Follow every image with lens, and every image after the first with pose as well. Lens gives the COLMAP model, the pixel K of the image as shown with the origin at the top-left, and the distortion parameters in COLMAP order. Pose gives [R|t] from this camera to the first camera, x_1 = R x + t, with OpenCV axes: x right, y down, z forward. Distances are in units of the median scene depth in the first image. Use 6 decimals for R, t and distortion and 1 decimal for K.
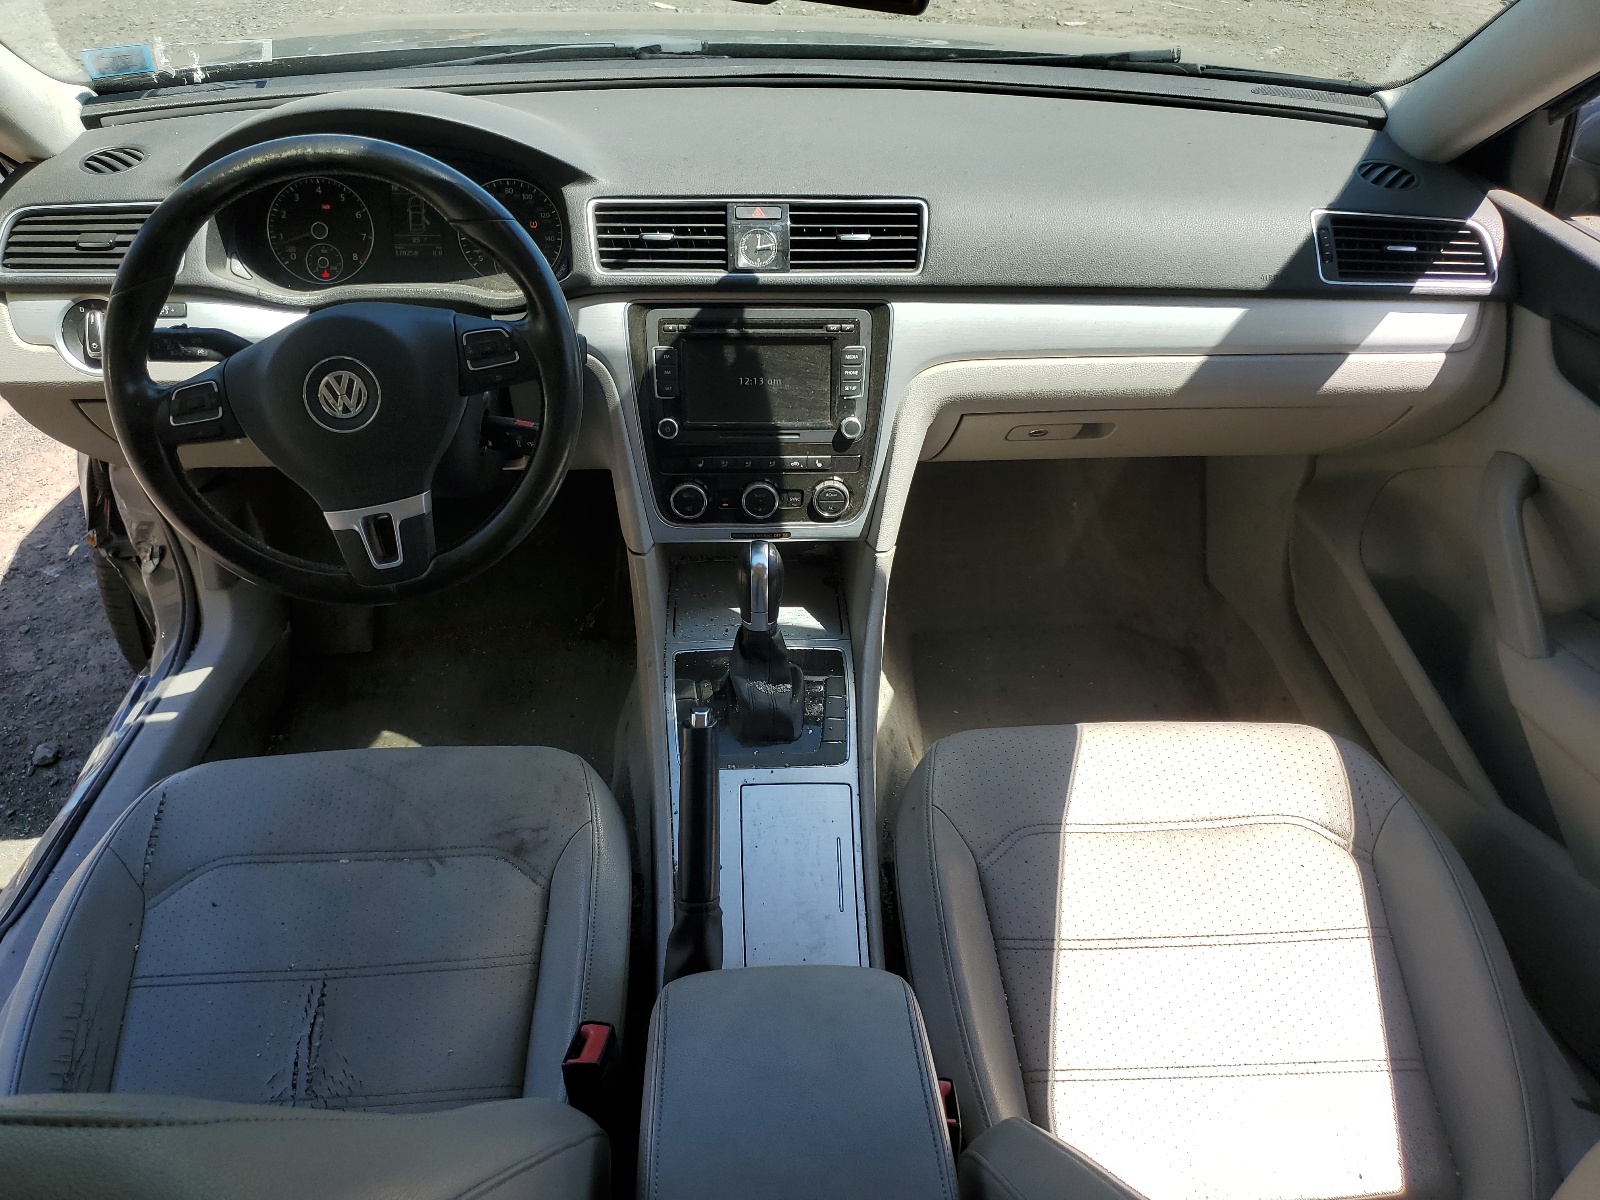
lens RADIAL K [[1222.5, 0, 800.9], [0, 1222.5, 598.3], [0, 0, 1]] dist [0.000420, -0.000981]
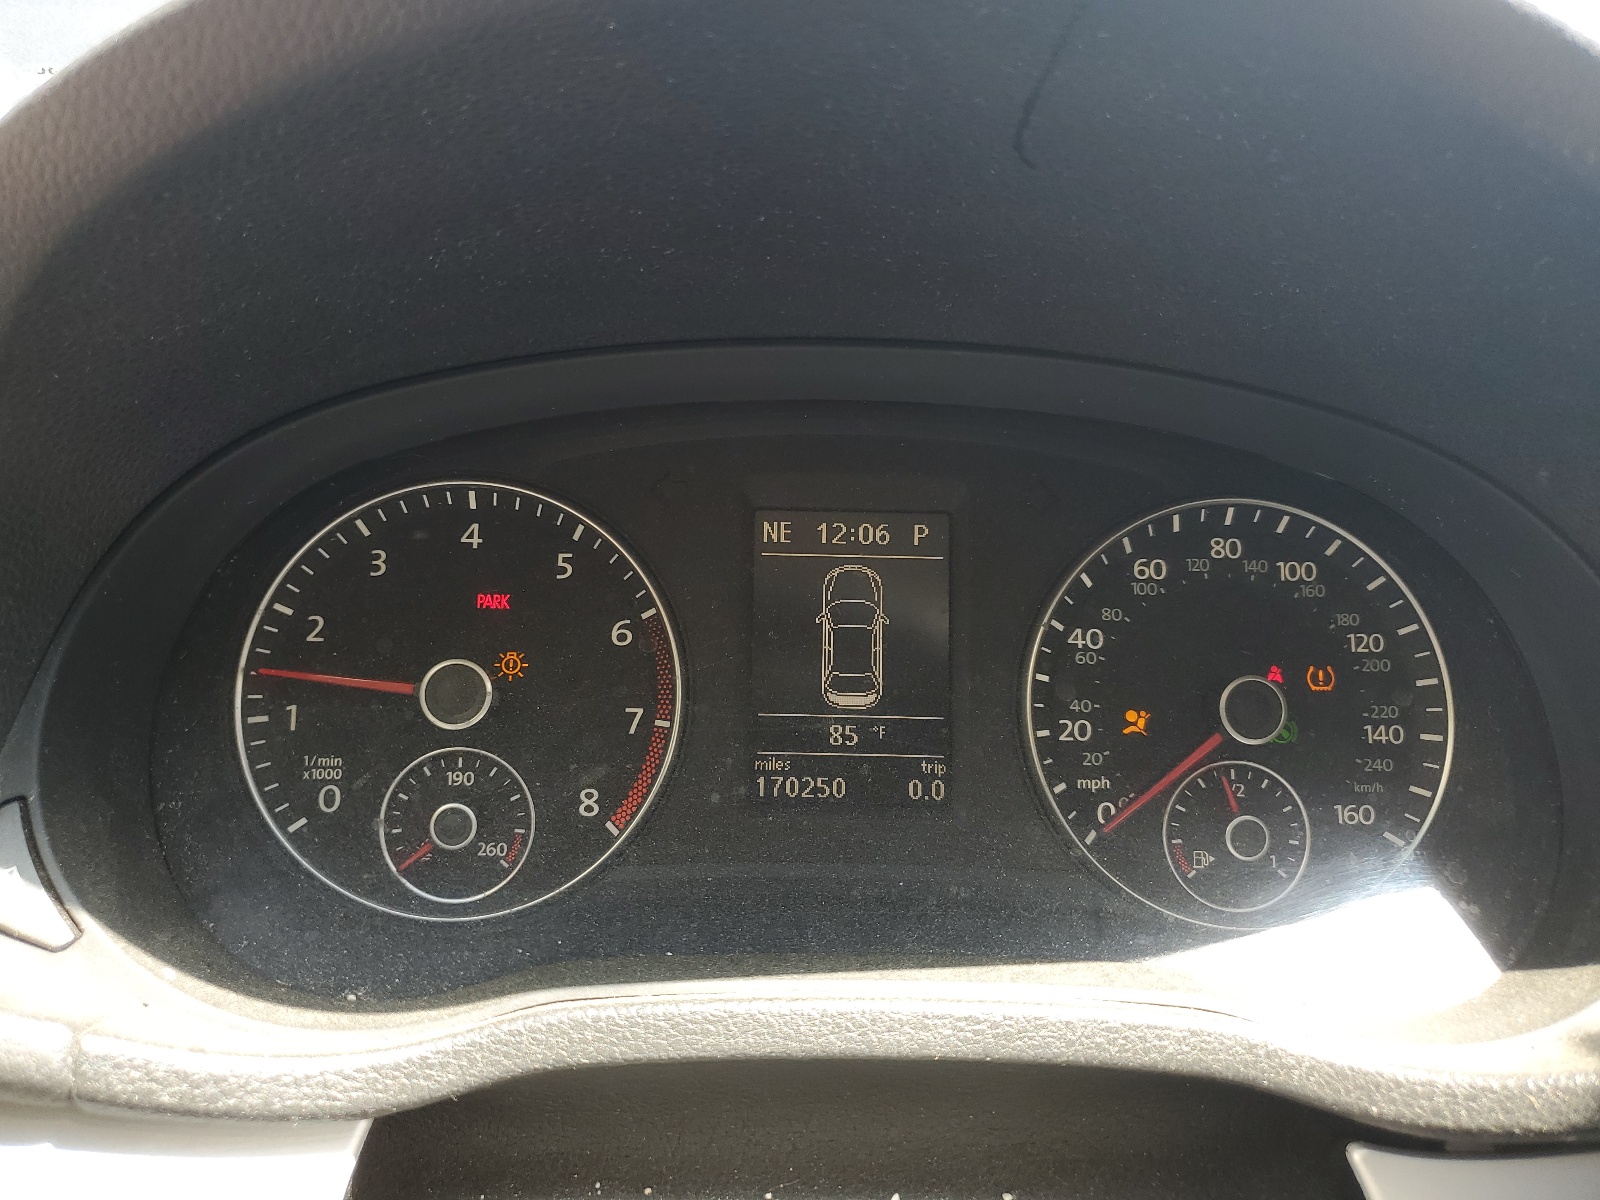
lens RADIAL K [[1222.5, 0, 798.6], [0, 1222.5, 600.9], [0, 0, 1]] dist [0.000420, -0.000981]
pose [[0.999636, 0.008918, -0.025443, -0.320139], [-0.017401, 0.934246, -0.356205, -0.233582], [0.020594, 0.356518, 0.934062, 0.771054]]
